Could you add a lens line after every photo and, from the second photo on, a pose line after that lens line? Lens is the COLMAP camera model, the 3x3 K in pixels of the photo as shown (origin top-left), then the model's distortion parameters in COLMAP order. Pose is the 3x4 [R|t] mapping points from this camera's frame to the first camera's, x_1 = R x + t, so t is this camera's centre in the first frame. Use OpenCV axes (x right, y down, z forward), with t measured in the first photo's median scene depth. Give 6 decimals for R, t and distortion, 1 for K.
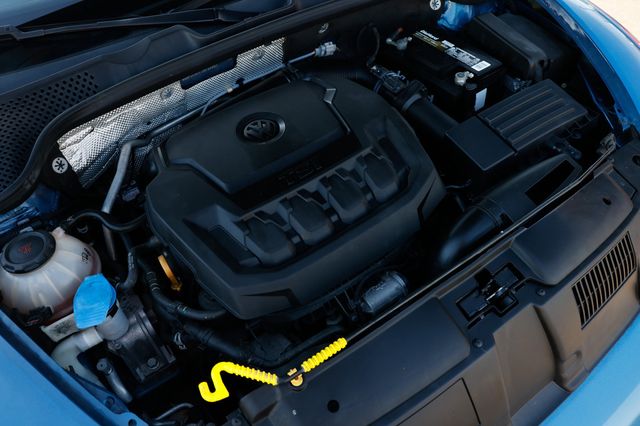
lens RADIAL K [[493.2, 0, 319.6], [0, 493.2, 211.5], [0, 0, 1]] dist [-0.086097, 0.048282]
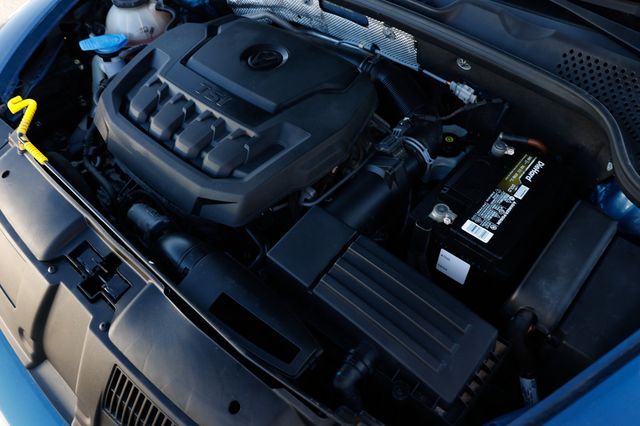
lens RADIAL K [[493.2, 0, 320.4], [0, 493.2, 213.3], [0, 0, 1]] dist [-0.086097, 0.048282]
pose [[0.231750, 0.773910, -0.589368, 0.766125], [-0.730248, 0.538675, 0.420198, -0.511582], [0.642674, 0.333004, 0.689985, 0.479592]]
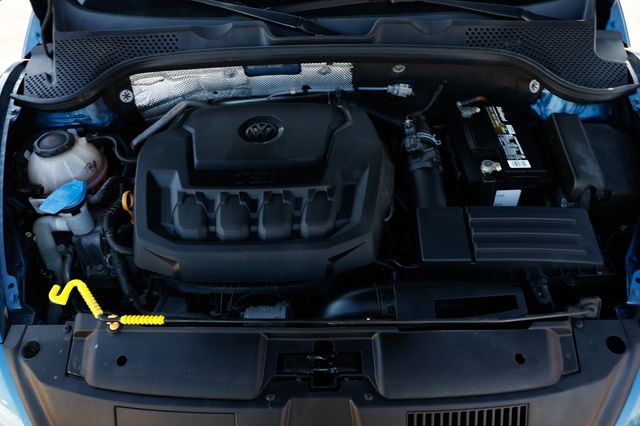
lens RADIAL K [[493.2, 0, 322.2], [0, 493.2, 213.5], [0, 0, 1]] dist [-0.086097, 0.048282]
pose [[0.815370, 0.440092, -0.376152, 0.487722], [-0.444724, 0.892111, 0.079744, -0.151246], [0.370664, 0.102263, 0.923120, 0.056248]]
